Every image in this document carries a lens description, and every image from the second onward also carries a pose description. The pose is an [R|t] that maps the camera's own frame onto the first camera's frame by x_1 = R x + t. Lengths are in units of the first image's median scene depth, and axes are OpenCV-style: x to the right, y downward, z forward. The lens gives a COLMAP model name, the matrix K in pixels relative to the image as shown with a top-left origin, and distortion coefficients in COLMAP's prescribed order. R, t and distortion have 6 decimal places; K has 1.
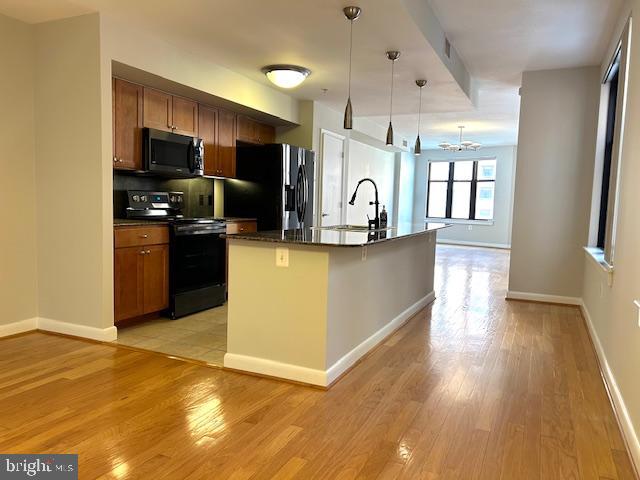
lens RADIAL K [[481.4, 0, 320.0], [0, 481.4, 240.0], [0, 0, 1]] dist [0.046144, -0.002238]
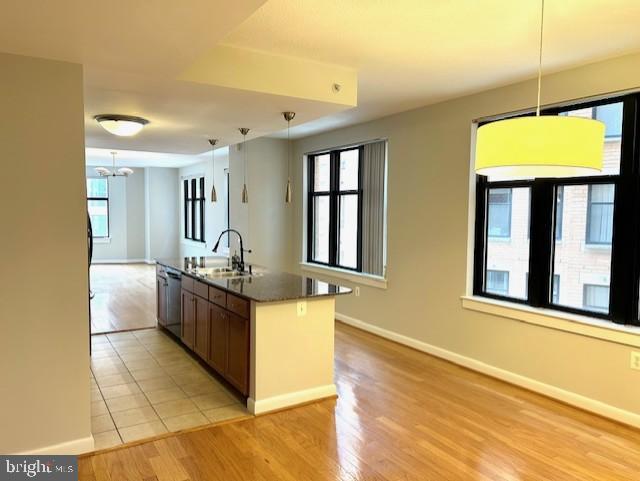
lens RADIAL K [[481.4, 0, 320.0], [0, 481.4, 240.5], [0, 0, 1]] dist [0.046144, -0.002238]
pose [[0.551402, -0.079533, 0.830440, -1.013188], [0.074497, 0.996163, 0.045940, -0.184343], [-0.830907, 0.036534, 0.555211, 0.216342]]
